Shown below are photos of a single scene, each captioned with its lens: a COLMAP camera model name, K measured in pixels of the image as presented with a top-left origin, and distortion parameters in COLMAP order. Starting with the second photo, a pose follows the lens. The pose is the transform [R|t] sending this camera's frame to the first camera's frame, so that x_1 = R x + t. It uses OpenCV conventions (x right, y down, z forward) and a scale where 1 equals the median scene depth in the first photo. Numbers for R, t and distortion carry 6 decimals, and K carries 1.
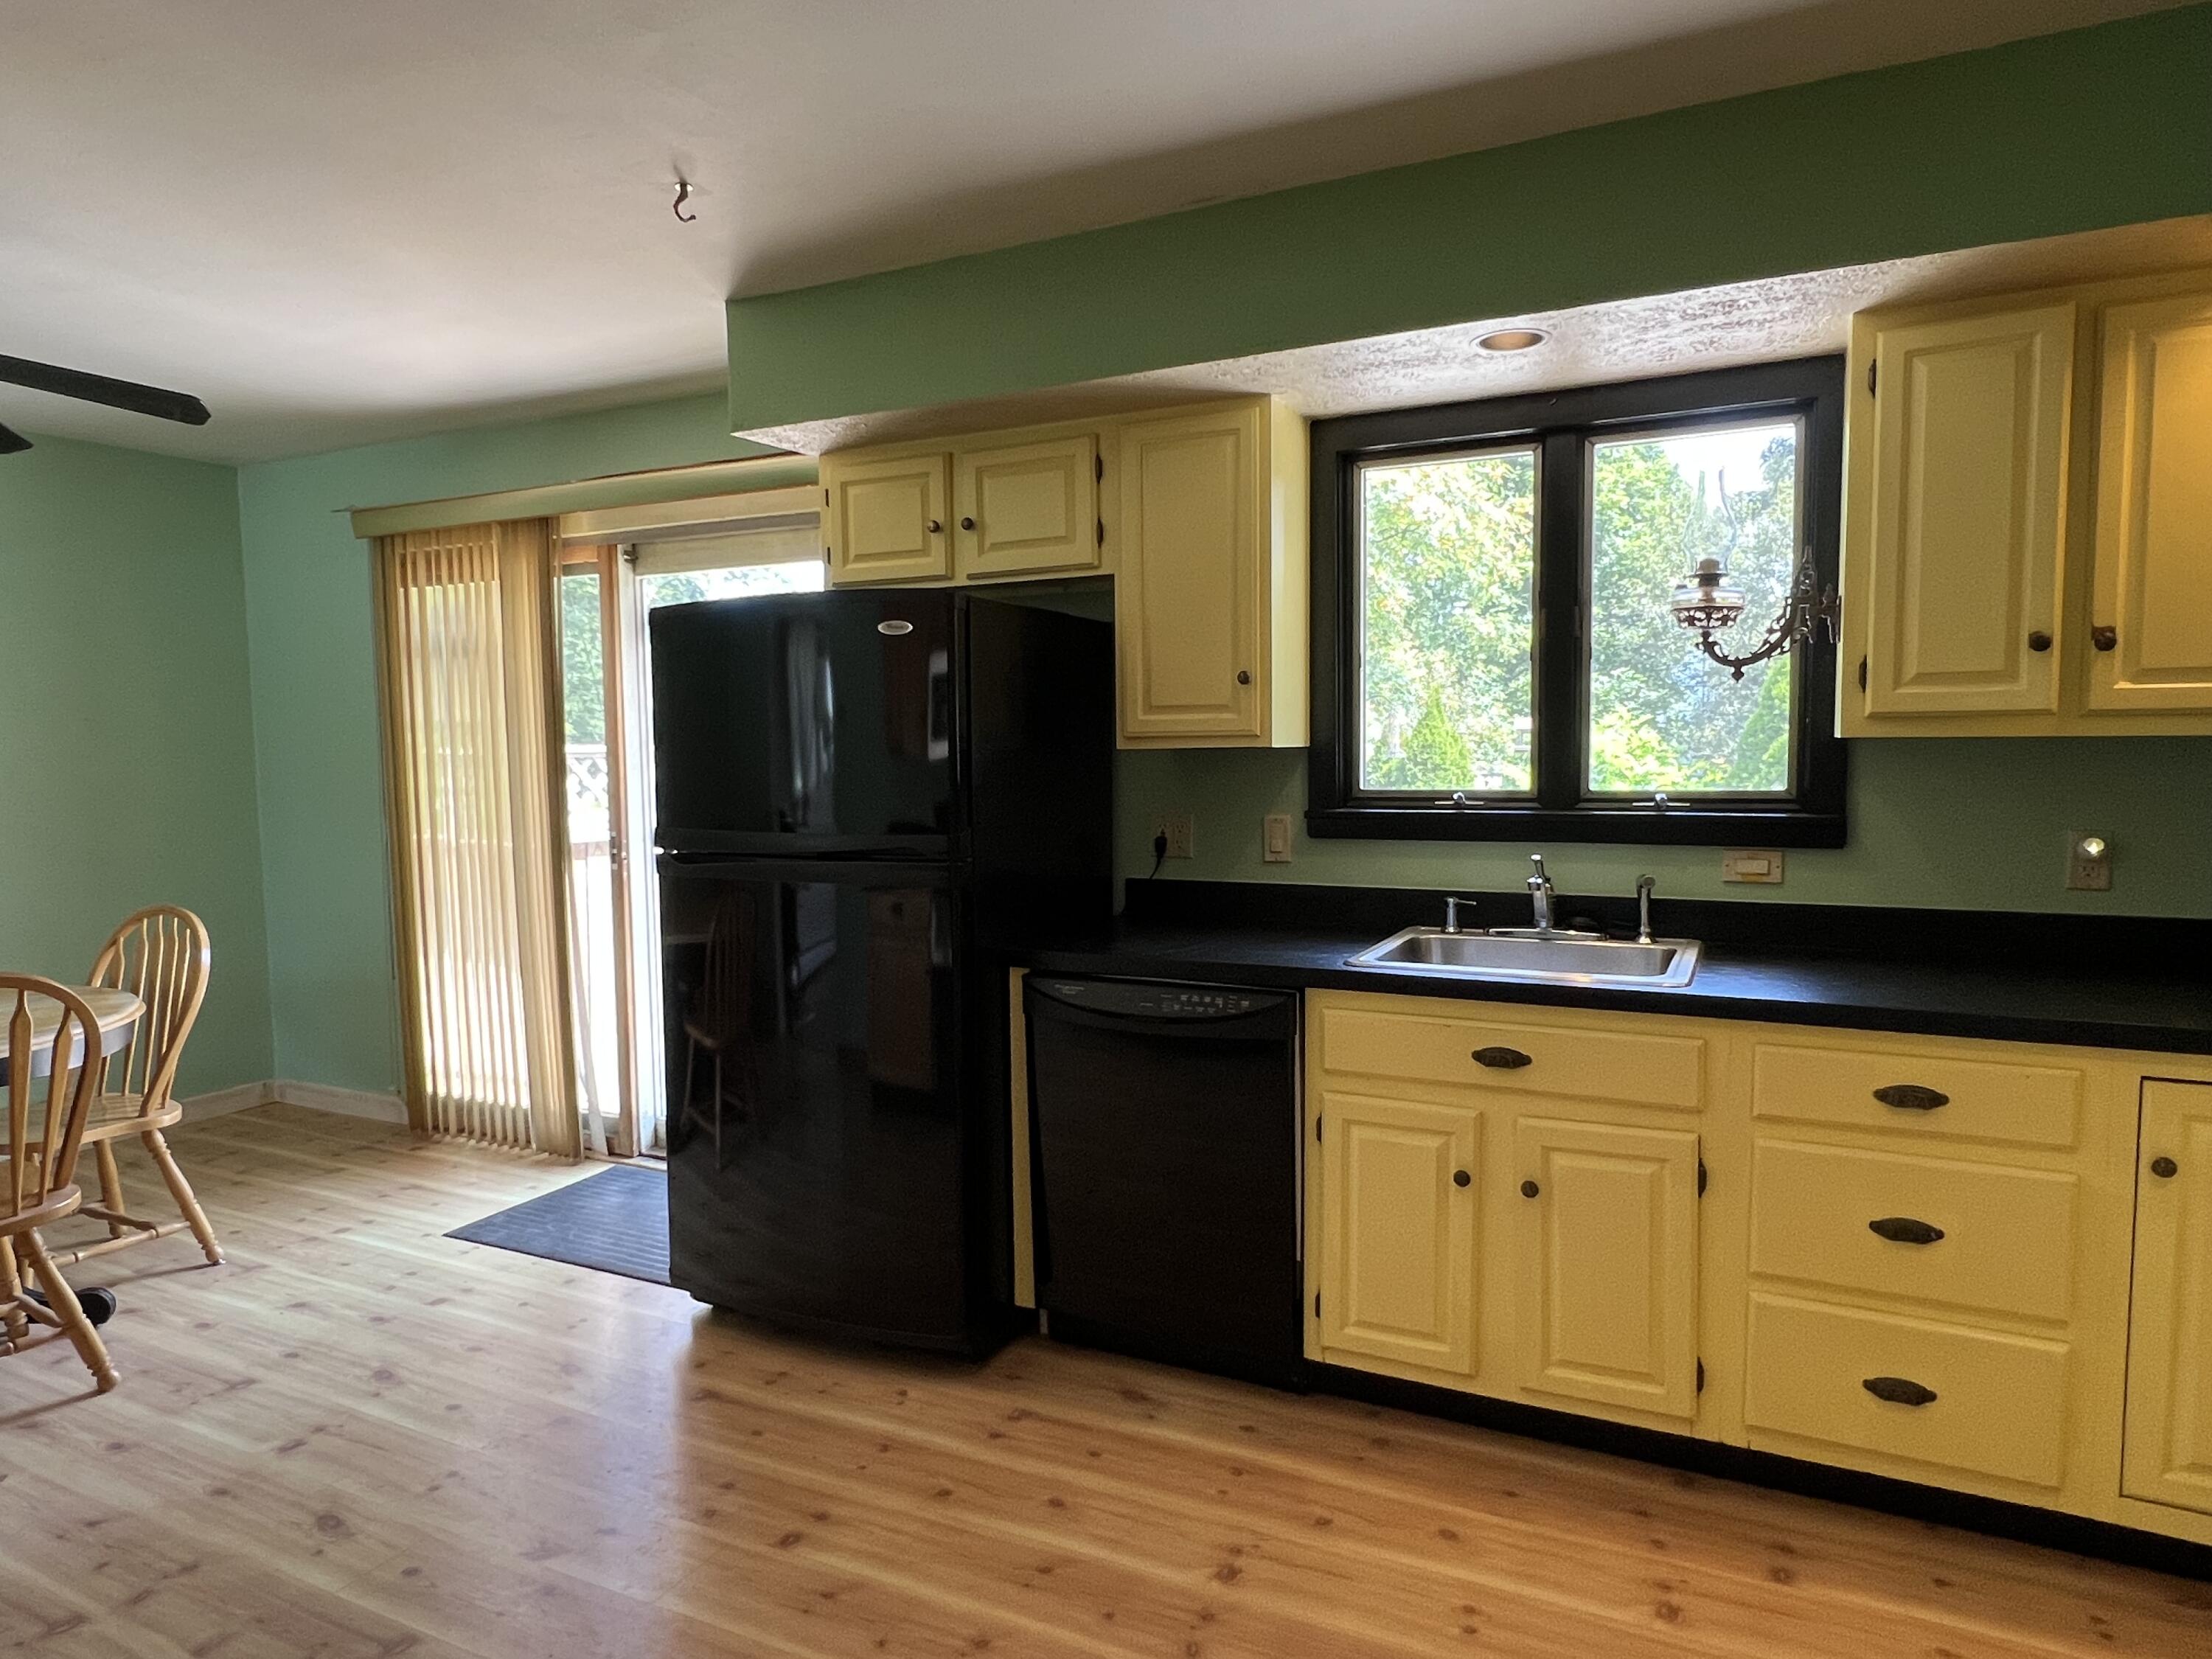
lens RADIAL K [[1340.4, 0, 1105.6], [0, 1340.4, 843.6], [0, 0, 1]] dist [-0.002428, 0.000120]
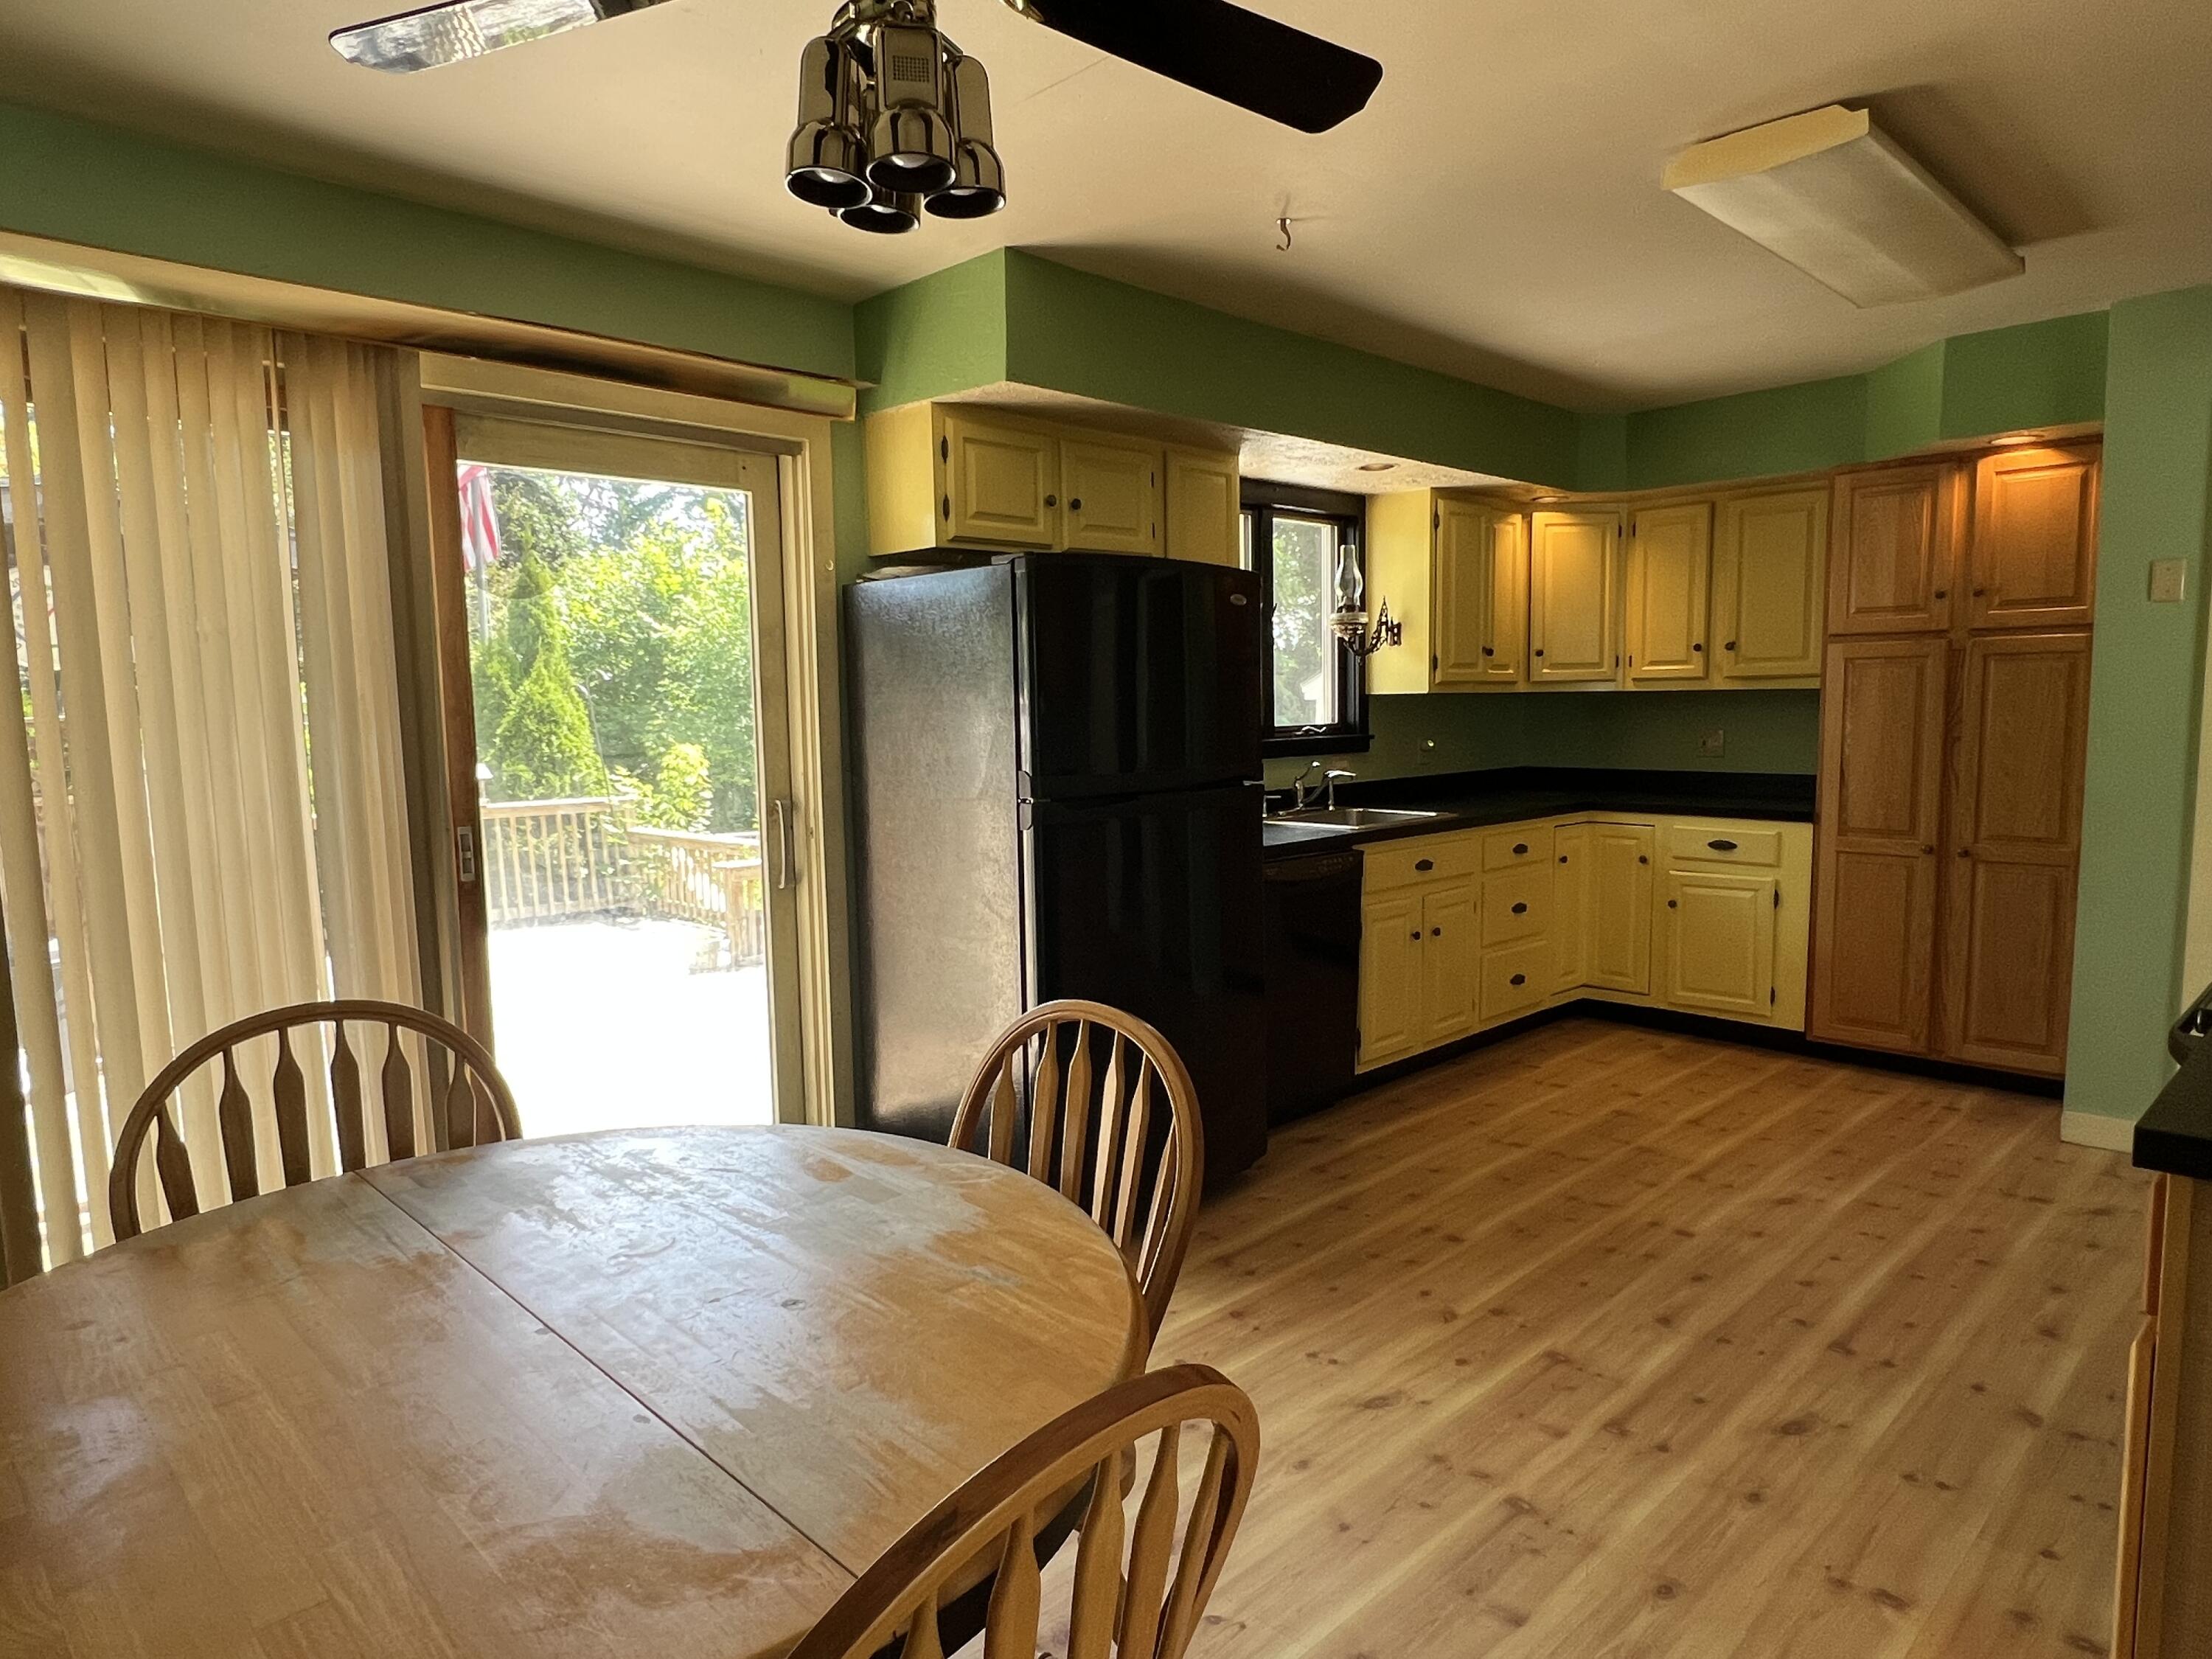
lens RADIAL K [[1340.4, 0, 1099.5], [0, 1340.4, 853.4], [0, 0, 1]] dist [-0.002428, 0.000120]
pose [[0.331735, -0.101142, 0.937935, -1.461349], [0.085410, 0.993373, 0.076911, -0.033296], [-0.939498, 0.054595, 0.338175, 0.736525]]
